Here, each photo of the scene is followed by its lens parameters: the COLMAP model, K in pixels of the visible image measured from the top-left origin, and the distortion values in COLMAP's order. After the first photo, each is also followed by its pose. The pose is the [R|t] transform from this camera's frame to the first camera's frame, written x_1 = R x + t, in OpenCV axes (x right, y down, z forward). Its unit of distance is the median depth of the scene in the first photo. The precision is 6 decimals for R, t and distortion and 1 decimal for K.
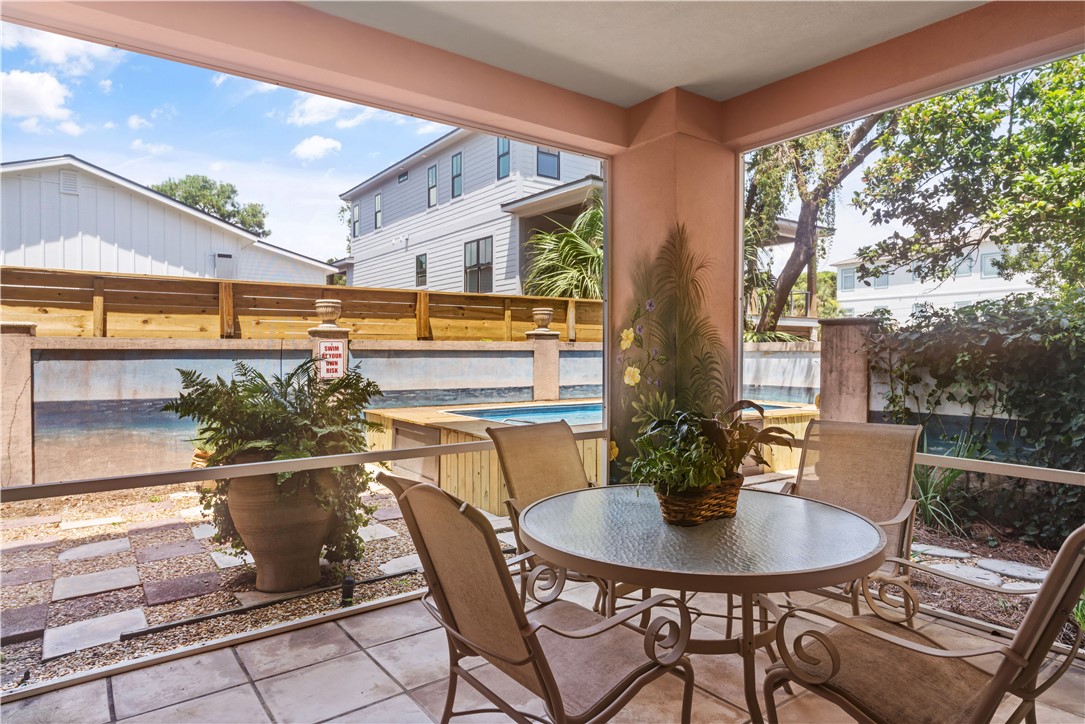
lens RADIAL K [[652.0, 0, 542.5], [0, 652.0, 362.0], [0, 0, 1]] dist [-0.000874, -0.000194]
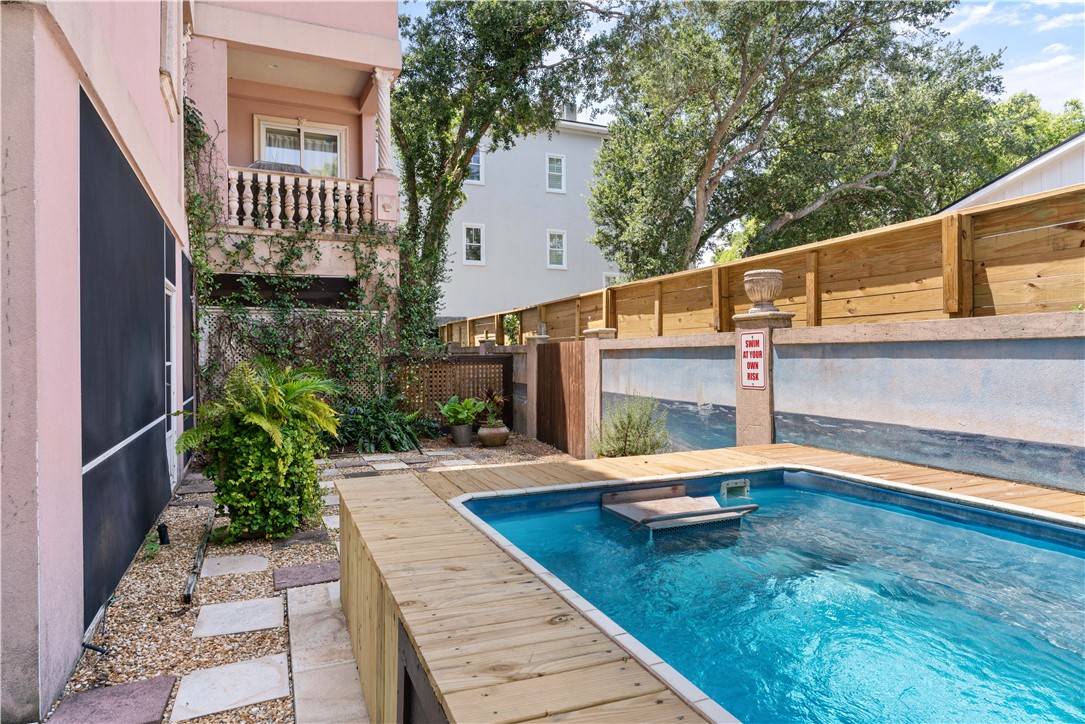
lens RADIAL K [[652.0, 0, 542.5], [0, 652.0, 362.0], [0, 0, 1]] dist [-0.000874, -0.000194]
pose [[-0.235475, 0.011151, -0.971817, 0.352793], [-0.006612, 0.999893, 0.013075, -0.008284], [0.971858, 0.009505, -0.235376, 0.876597]]
